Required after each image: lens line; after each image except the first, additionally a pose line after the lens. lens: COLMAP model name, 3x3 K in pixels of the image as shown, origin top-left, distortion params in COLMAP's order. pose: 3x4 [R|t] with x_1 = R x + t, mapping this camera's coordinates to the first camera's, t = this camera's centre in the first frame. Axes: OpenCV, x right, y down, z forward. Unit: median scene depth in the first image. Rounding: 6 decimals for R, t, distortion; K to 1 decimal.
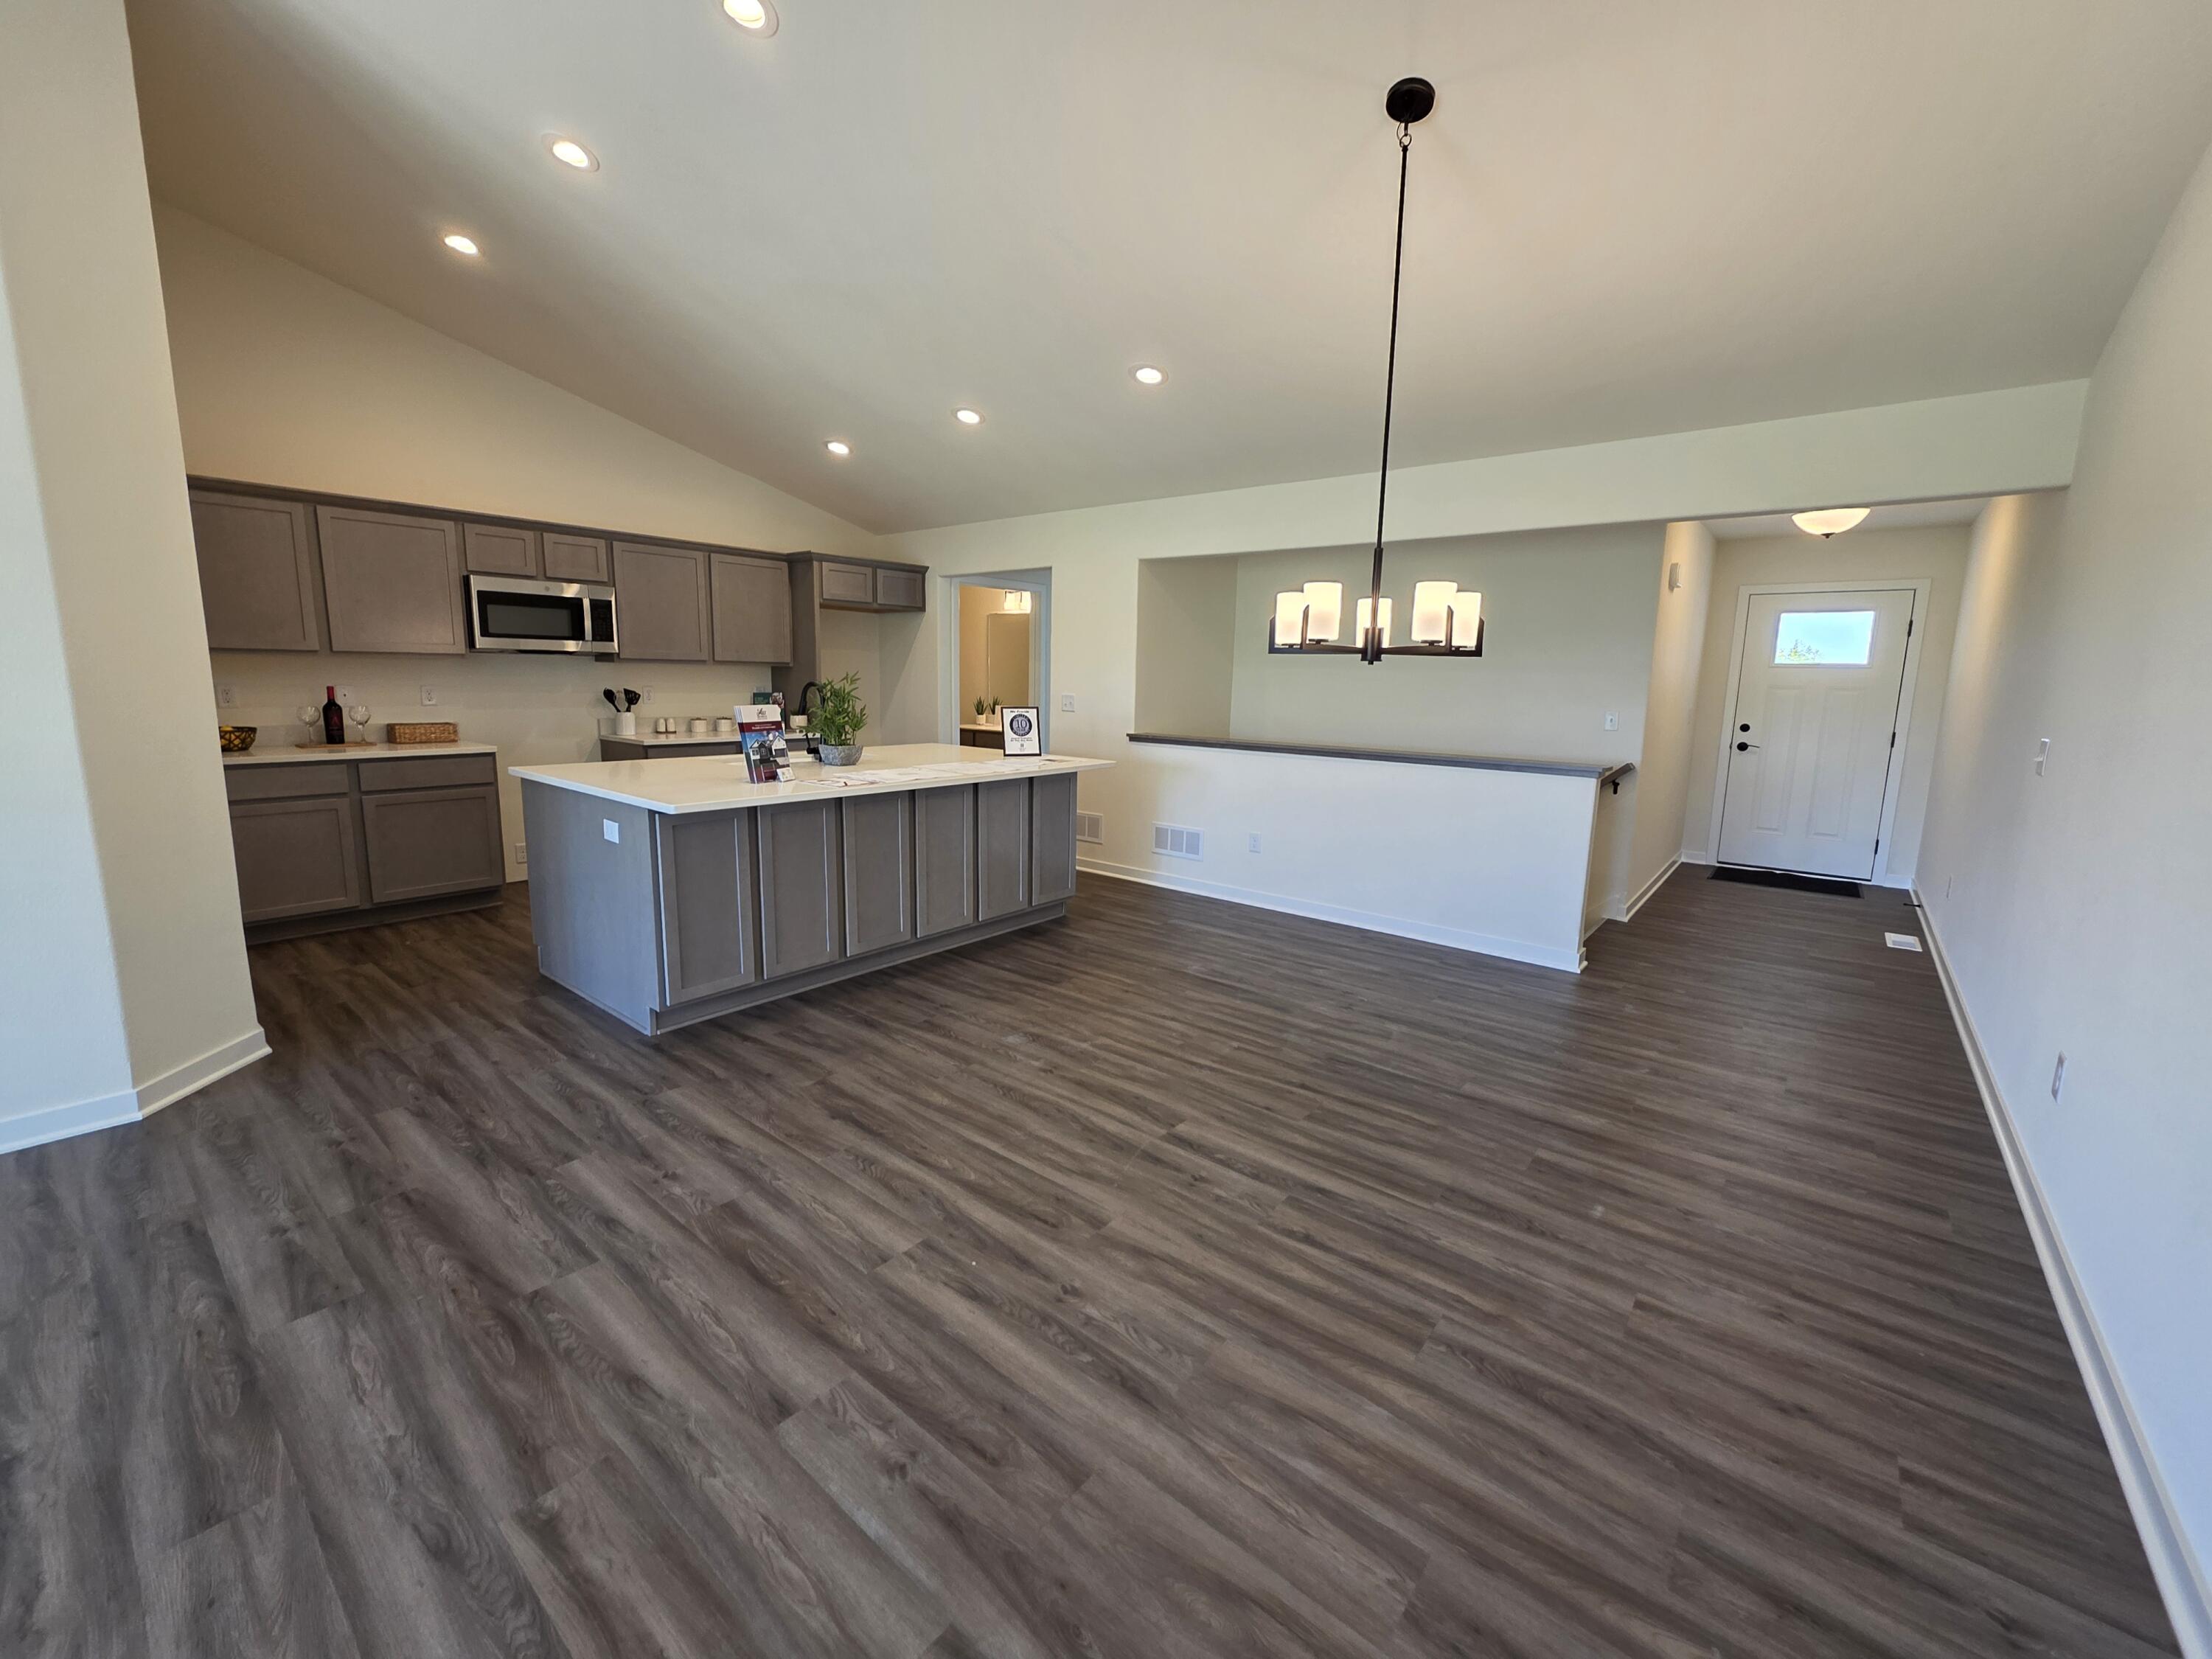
lens RADIAL K [[887.3, 0, 1113.8], [0, 887.3, 822.0], [0, 0, 1]] dist [-0.000572, 0.000788]
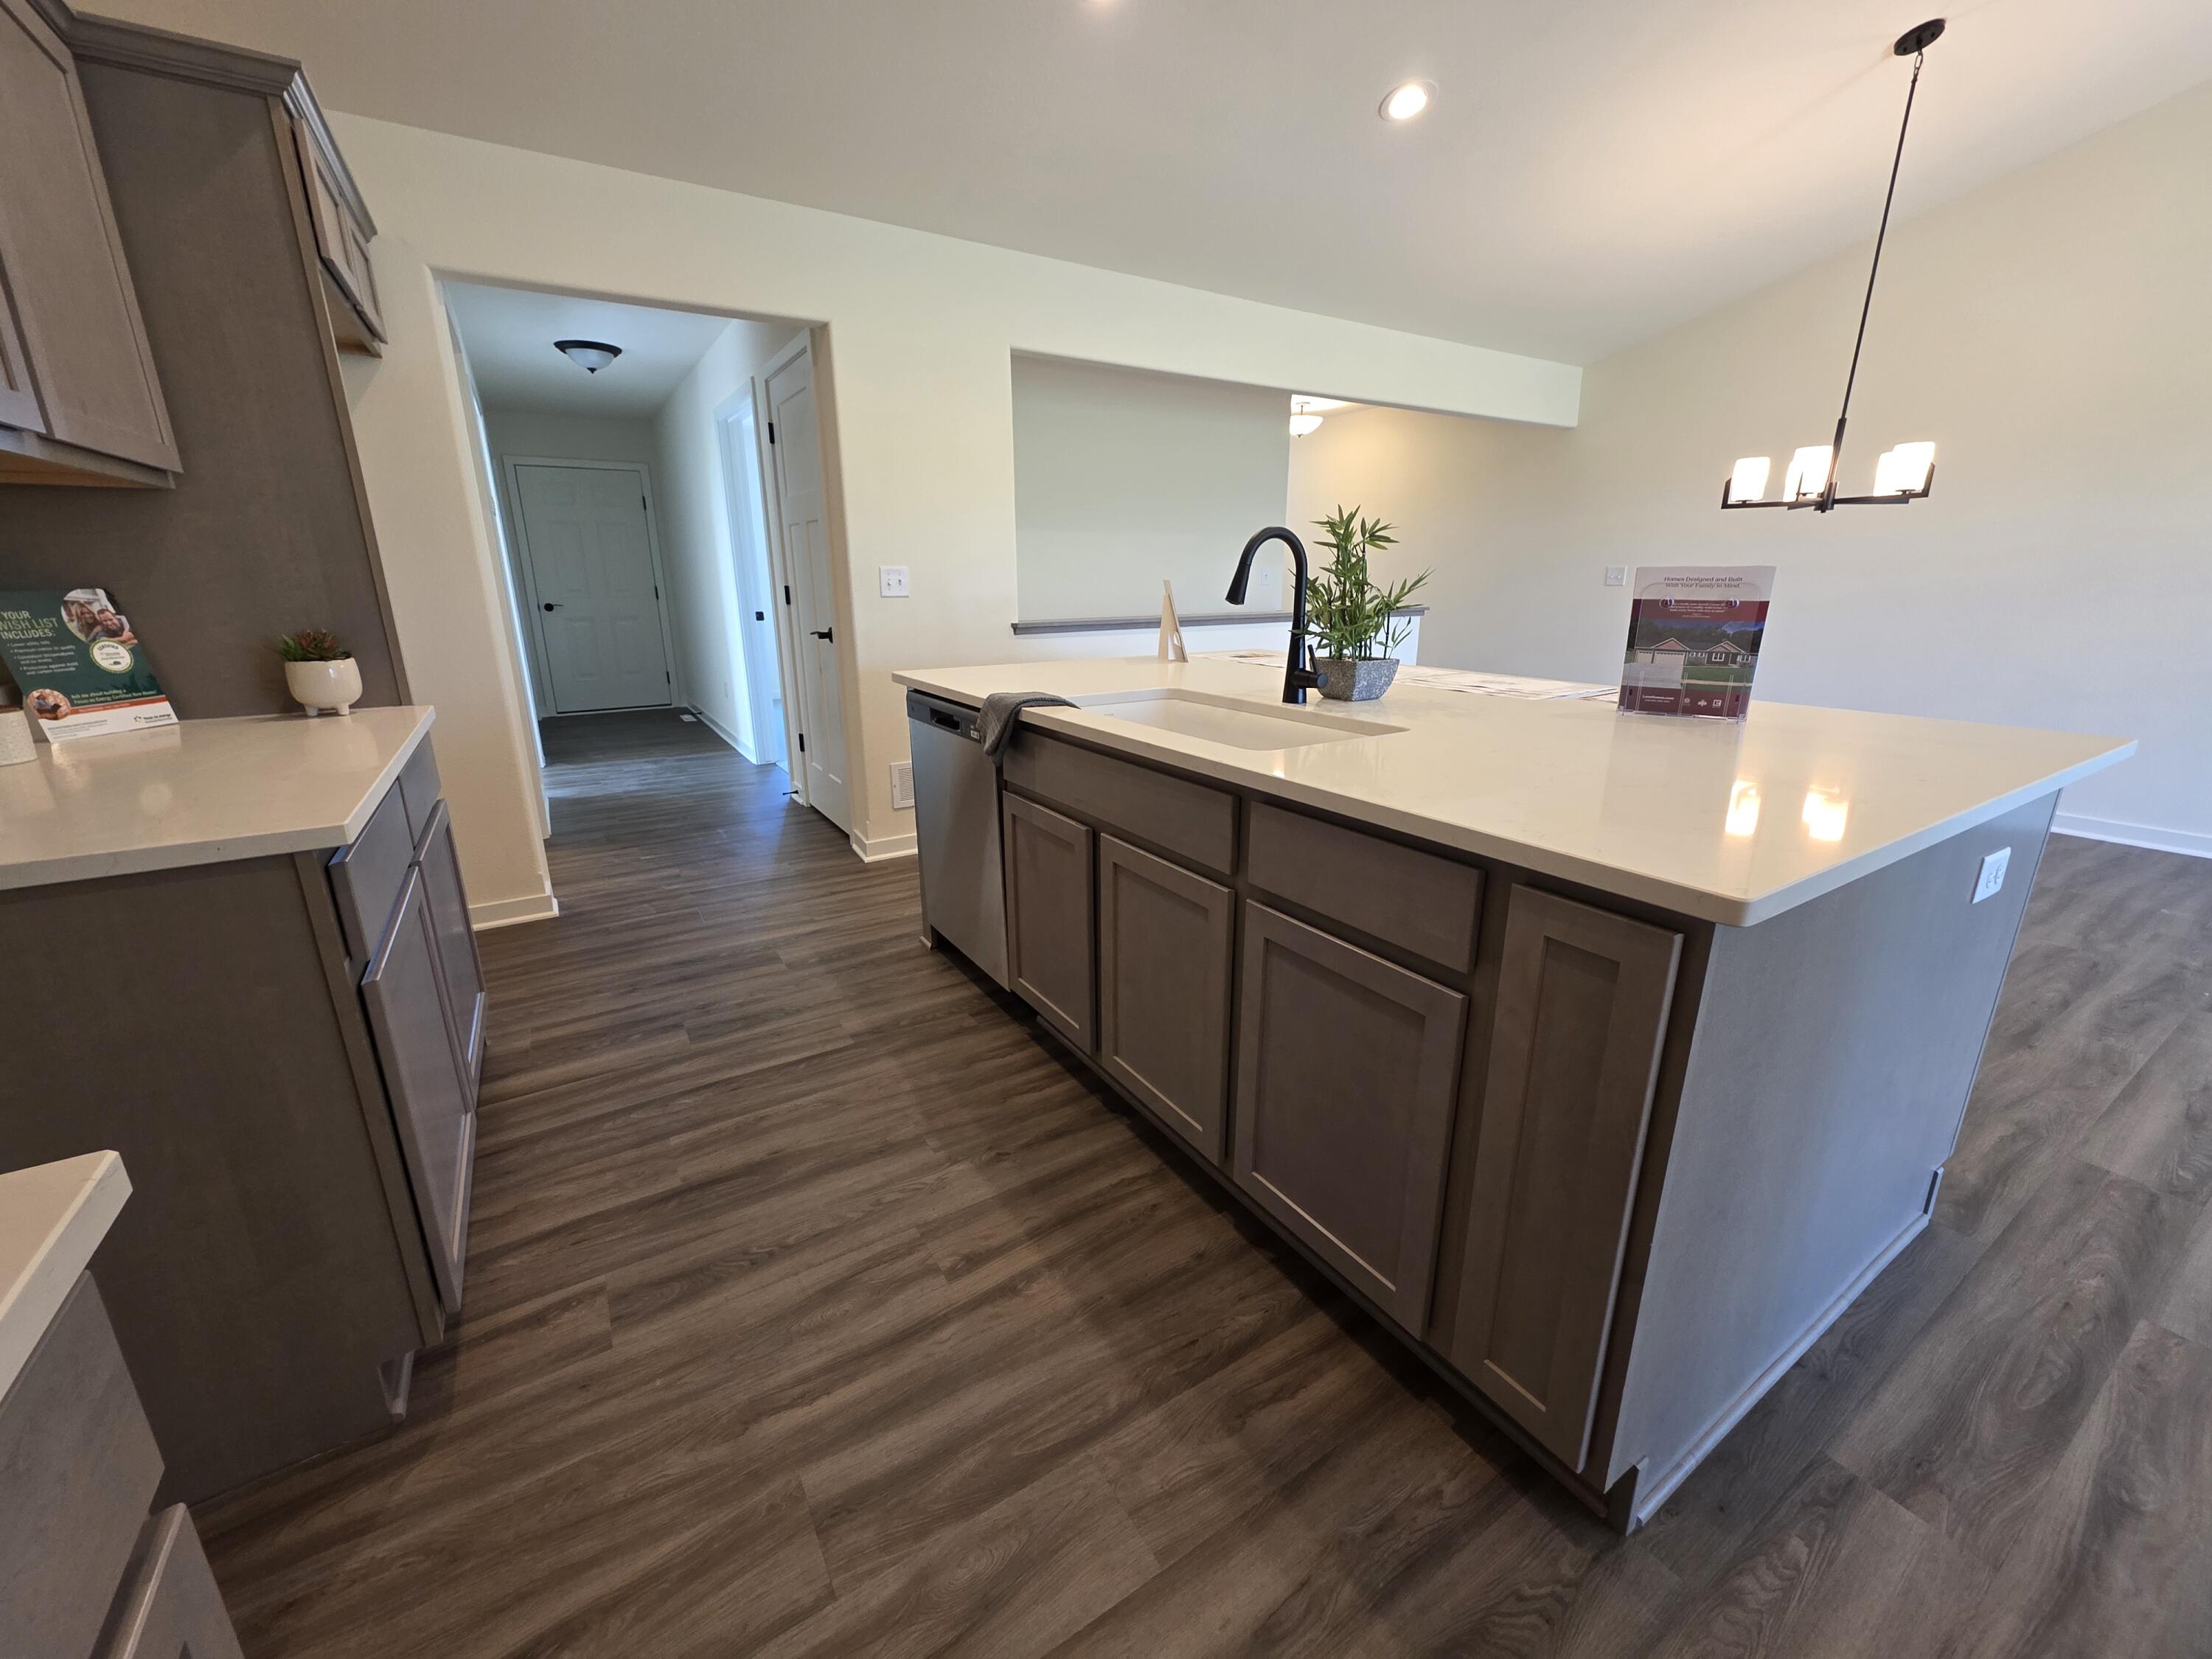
lens RADIAL K [[887.3, 0, 1155.6], [0, 887.3, 802.6], [0, 0, 1]] dist [-0.000572, 0.000788]
pose [[0.311326, -0.263966, 0.912906, -0.989353], [0.167524, 0.960848, 0.220698, -0.165509], [-0.935421, 0.084224, 0.343358, 1.134107]]
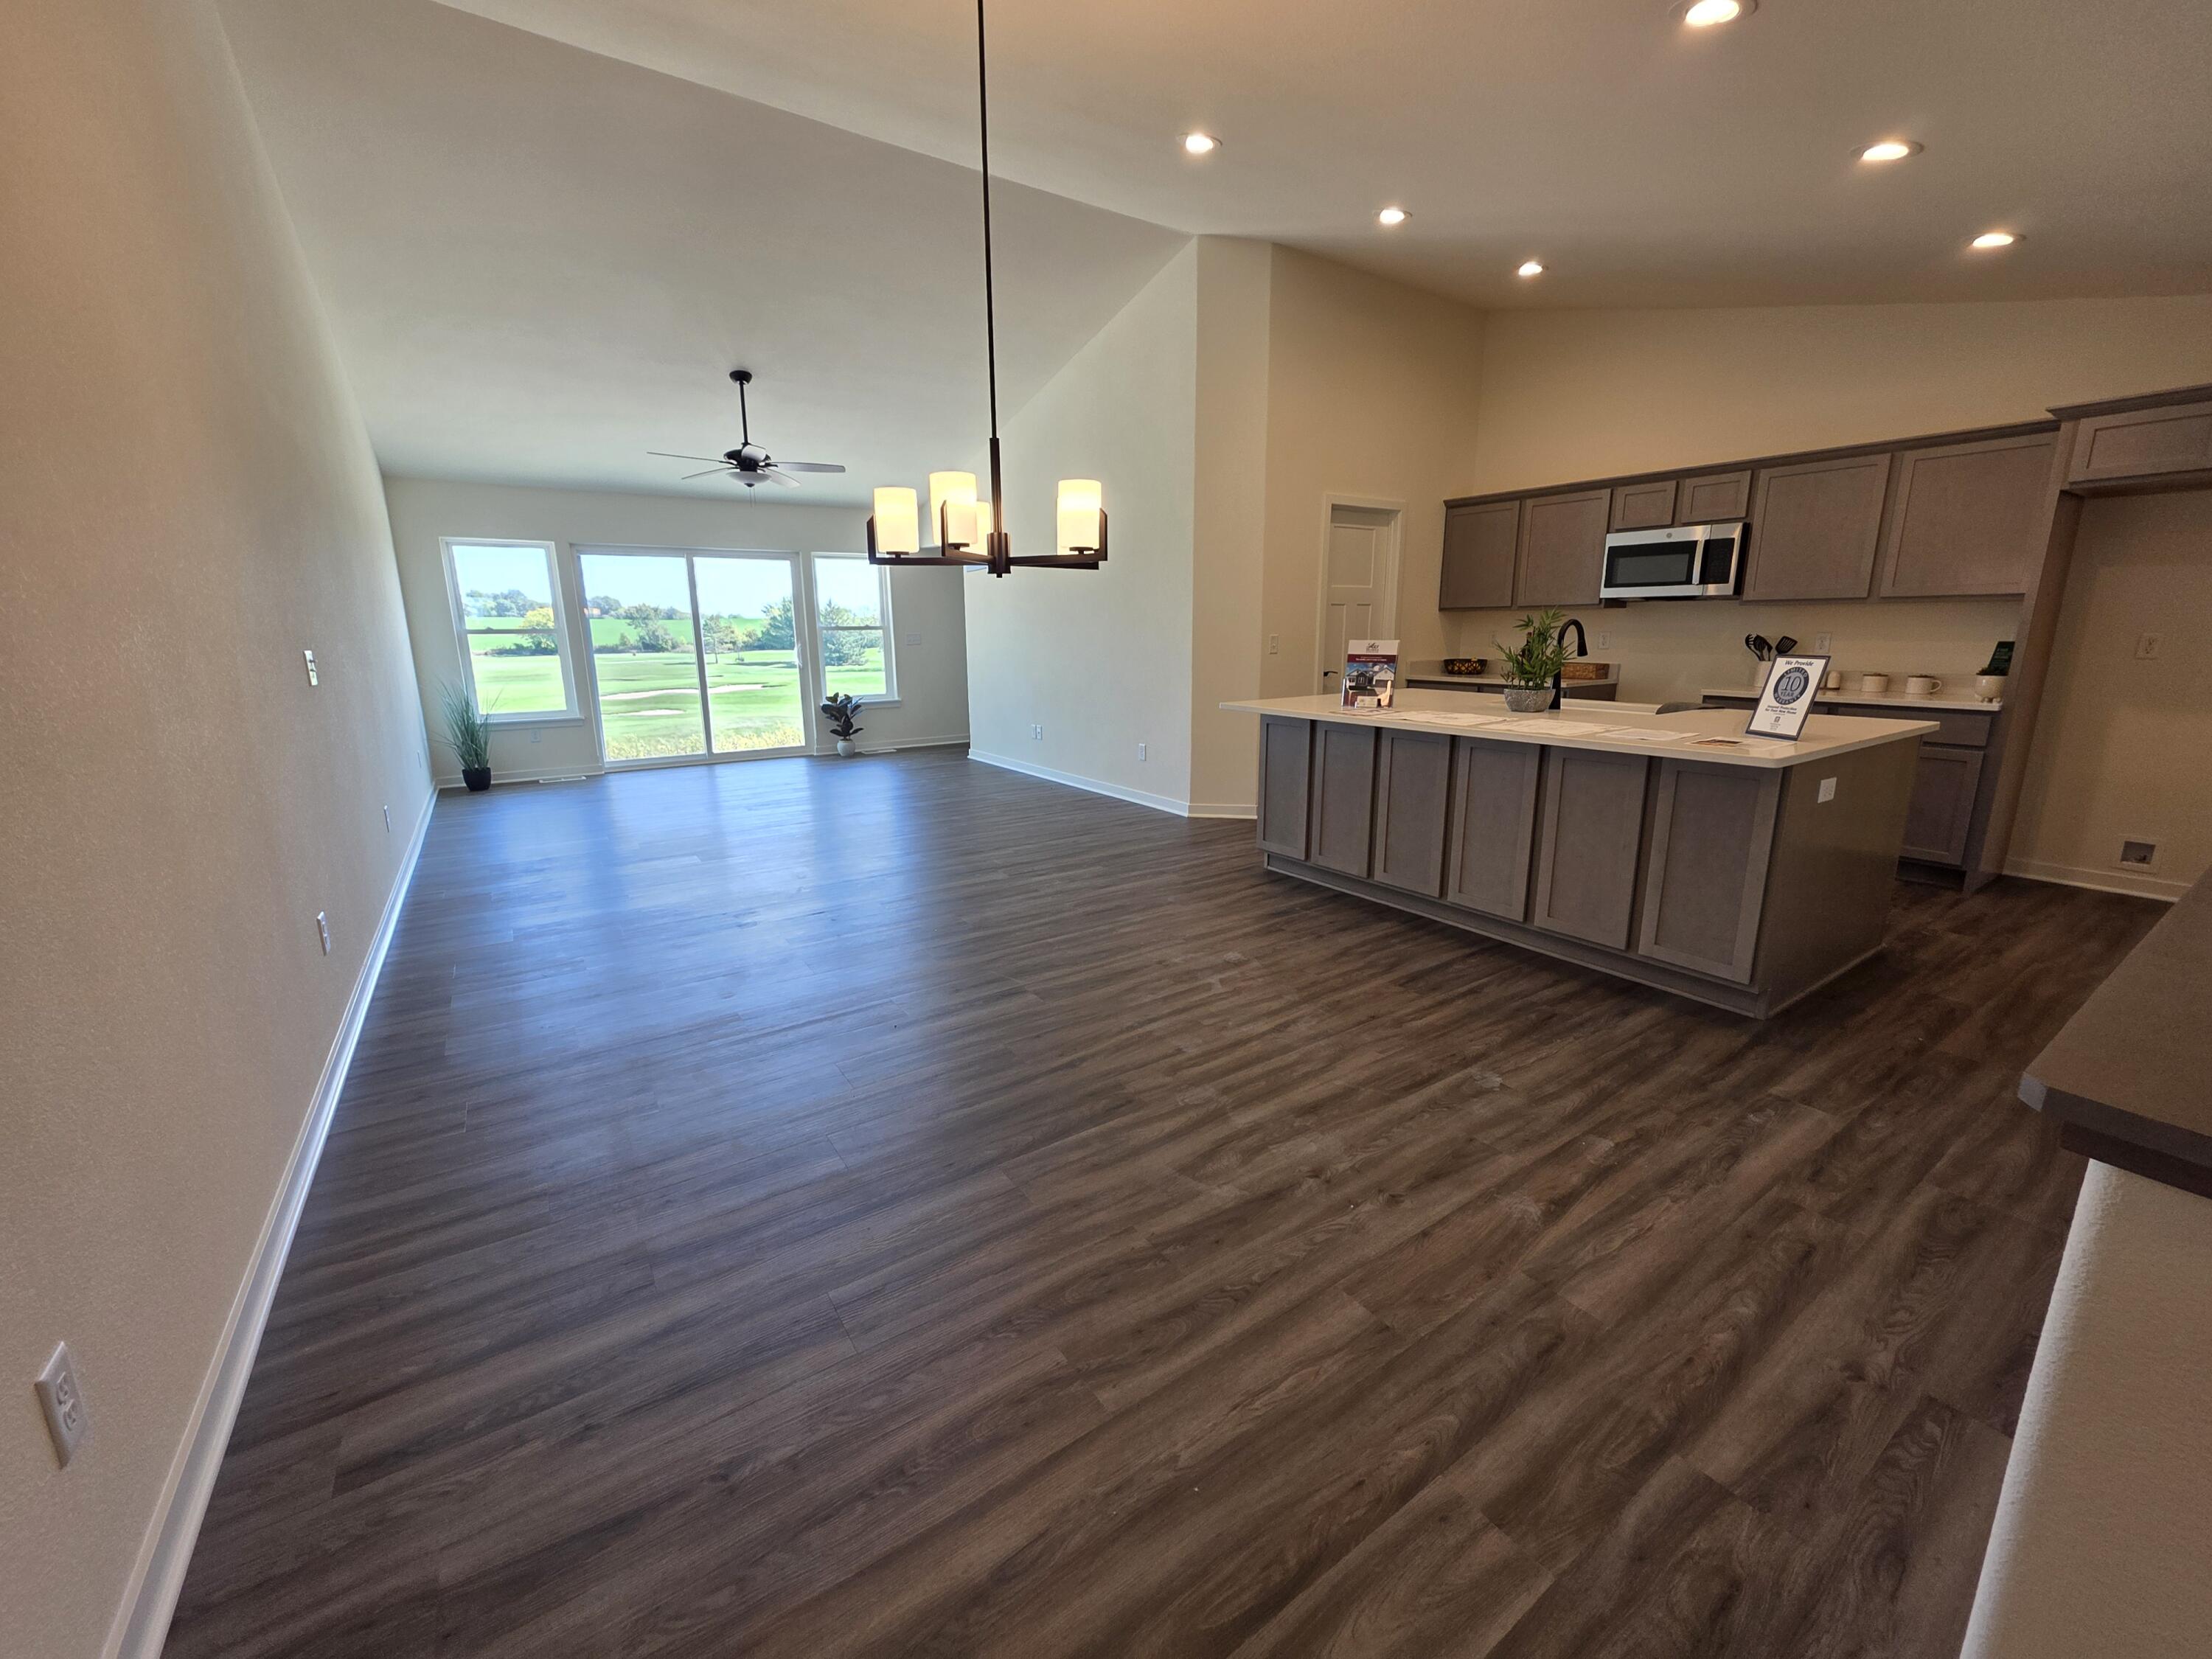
lens RADIAL K [[887.3, 0, 1116.2], [0, 887.3, 835.2], [0, 0, 1]] dist [-0.000572, 0.000788]
pose [[-0.285058, 0.201964, -0.936991, 0.843416], [-0.156800, 0.954555, 0.253452, -0.131752], [0.945598, 0.219168, -0.240435, 1.032897]]
